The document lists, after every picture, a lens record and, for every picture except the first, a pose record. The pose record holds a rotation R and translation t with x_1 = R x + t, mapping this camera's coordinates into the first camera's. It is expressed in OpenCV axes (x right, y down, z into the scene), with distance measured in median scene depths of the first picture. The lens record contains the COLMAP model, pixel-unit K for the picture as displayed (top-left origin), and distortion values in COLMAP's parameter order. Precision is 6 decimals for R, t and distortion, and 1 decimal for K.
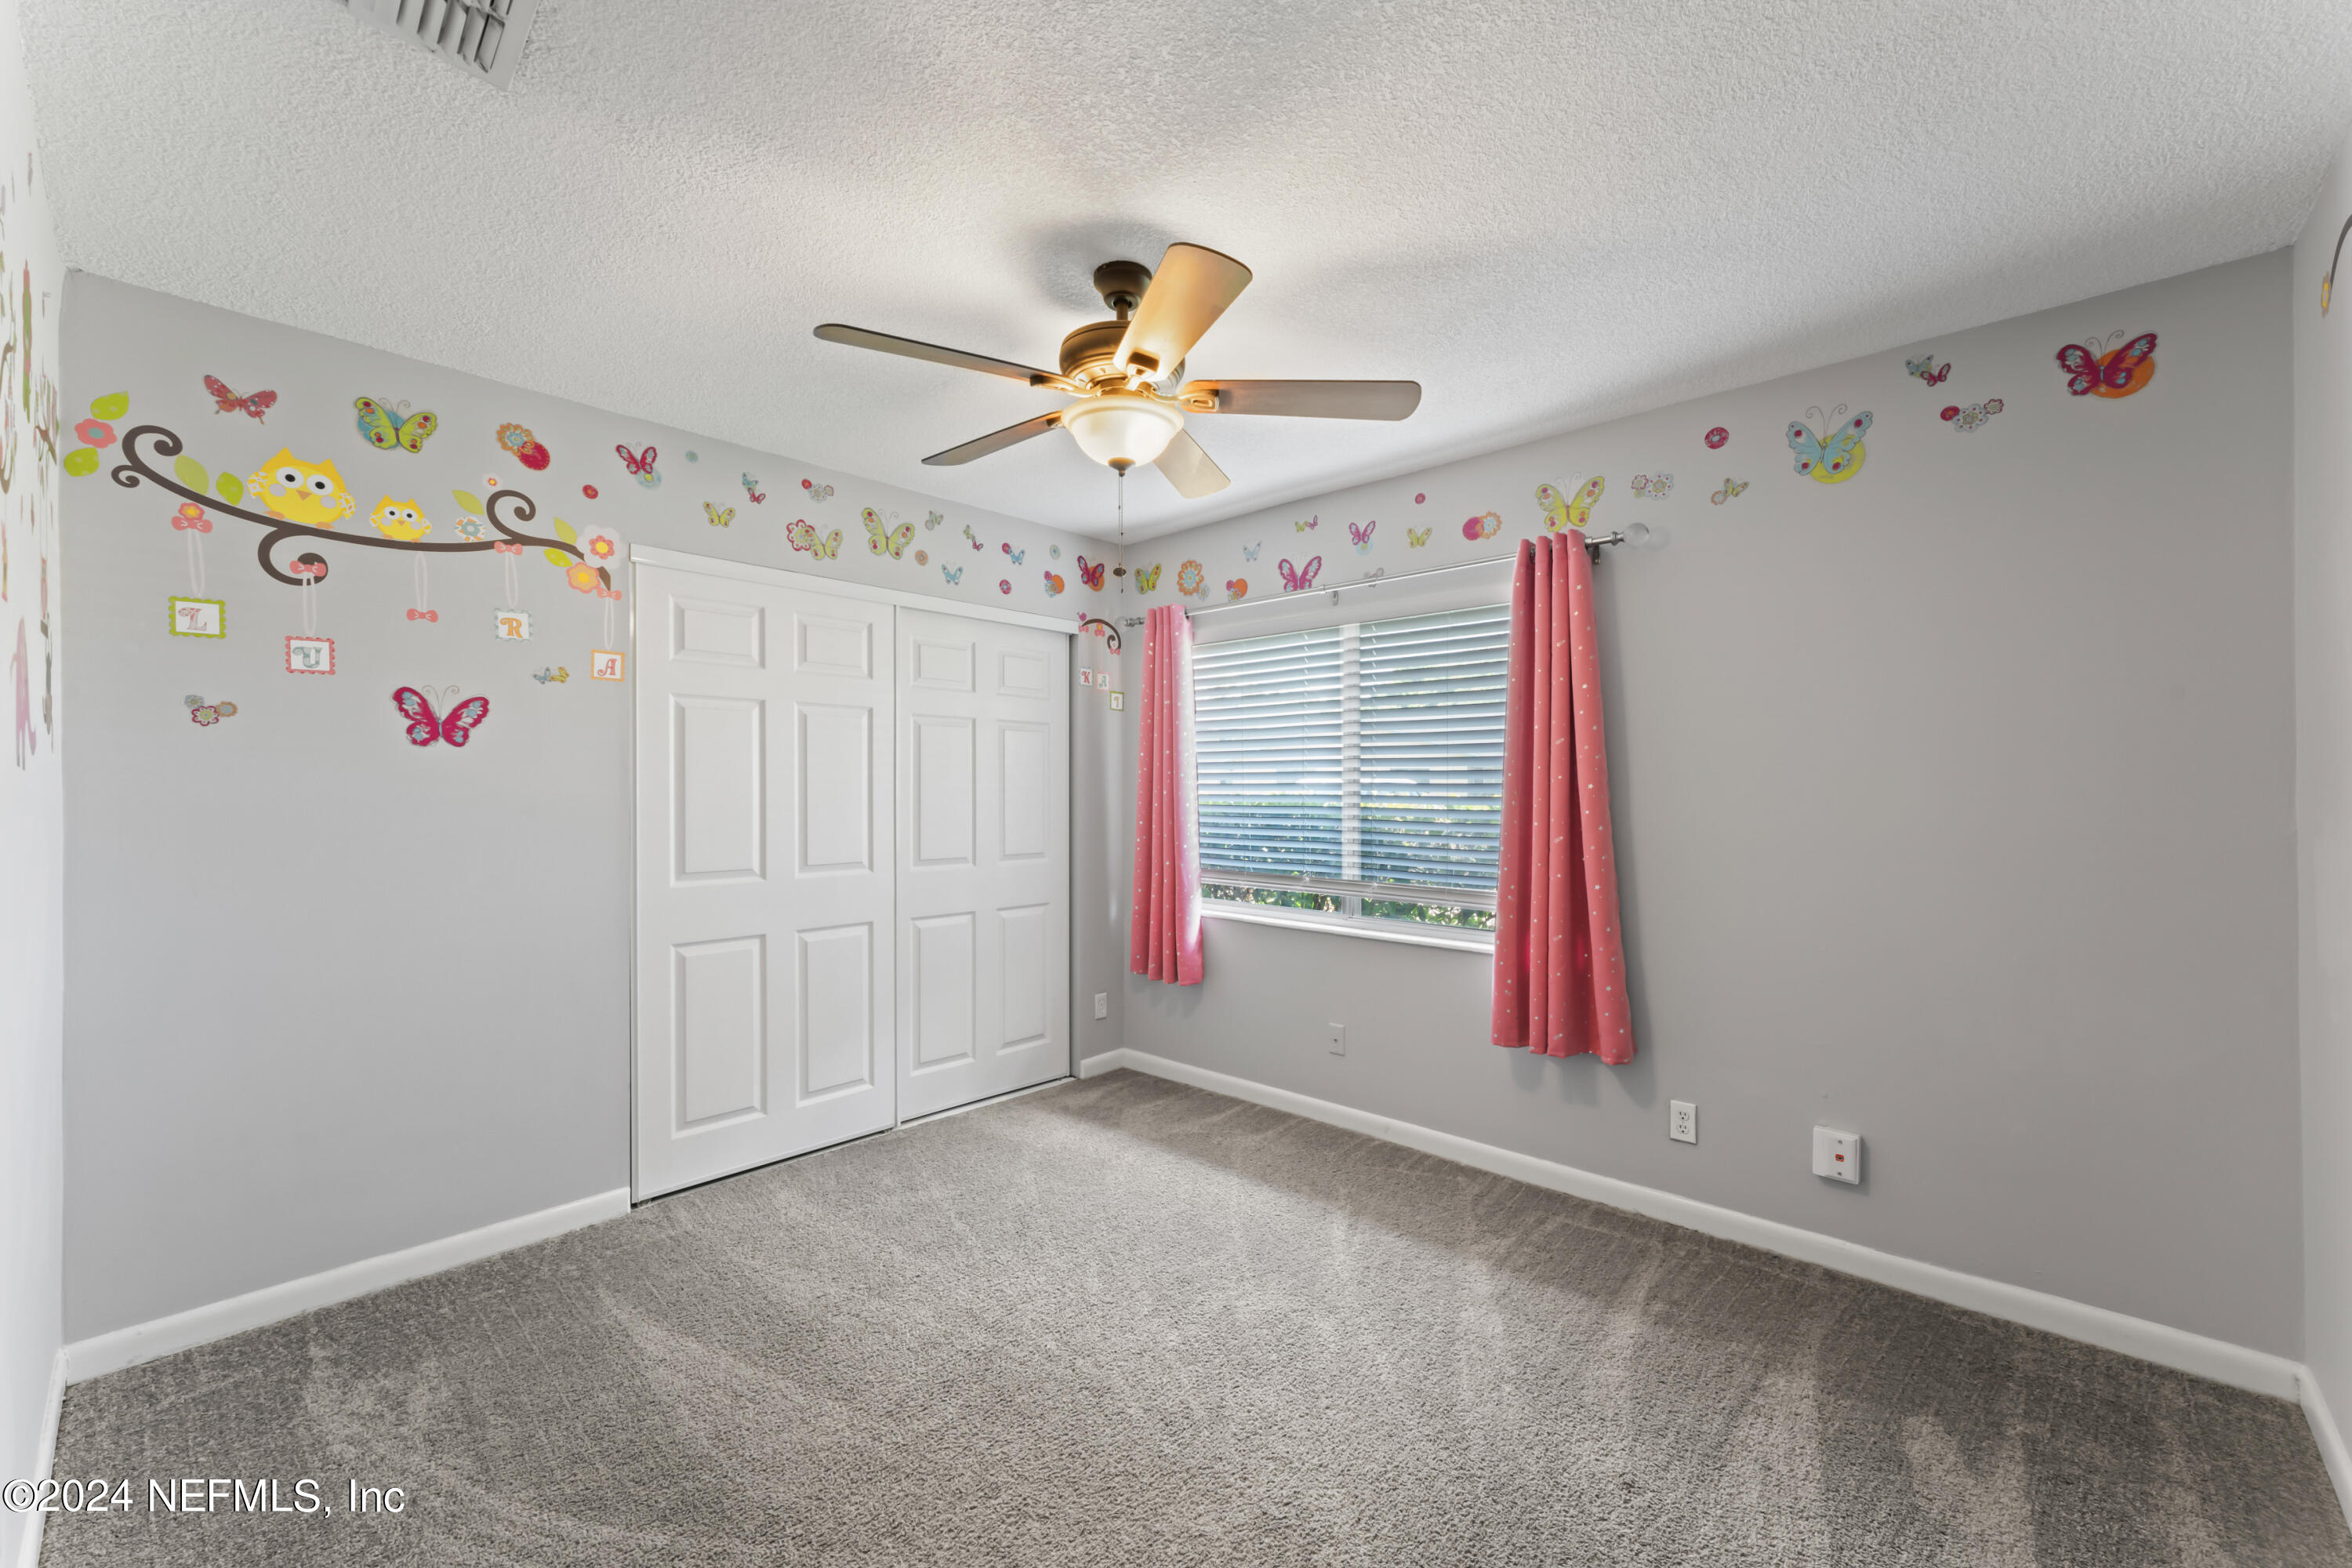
lens RADIAL K [[926.3, 0, 1153.2], [0, 926.3, 783.8], [0, 0, 1]] dist [0.000063, 0.000062]
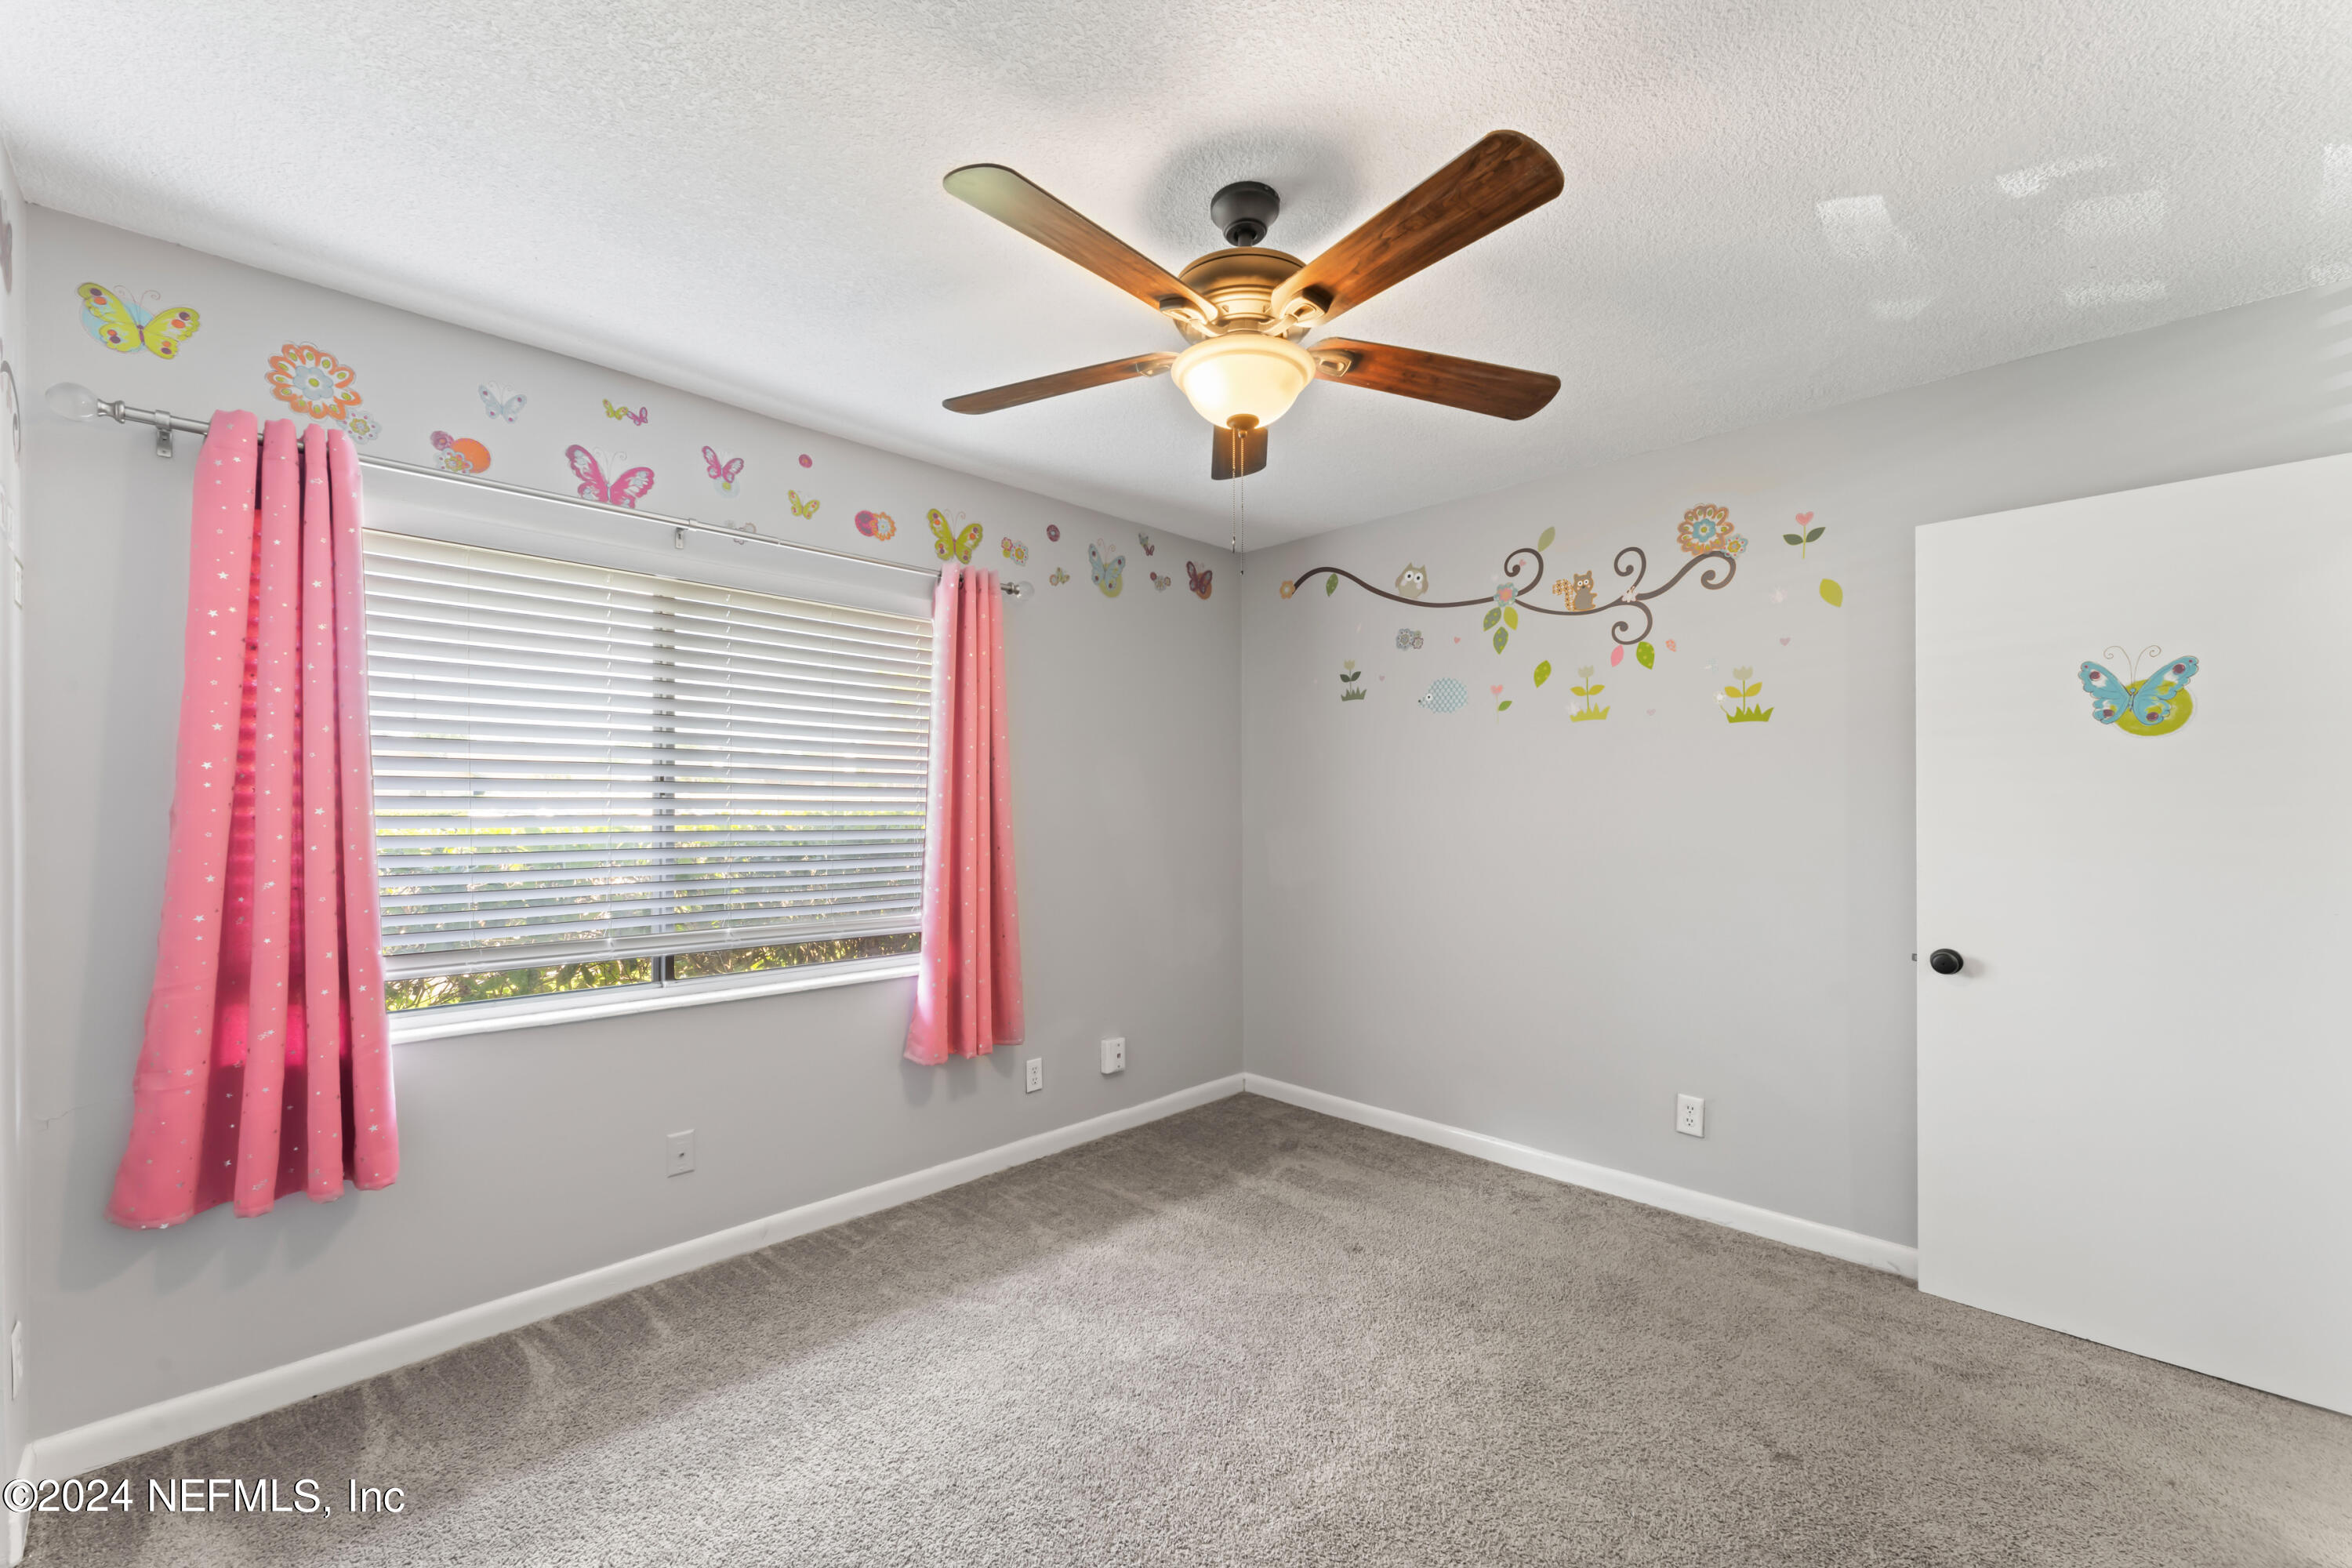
lens RADIAL K [[944.0, 0, 1180.3], [0, 944.0, 796.7], [0, 0, 1]] dist [0.000729, 0.000162]
pose [[0.024085, 0.004727, 0.999699, -0.632721], [-0.012918, 0.999907, -0.004417, -0.004058], [-0.999626, -0.012807, 0.024144, 0.717621]]
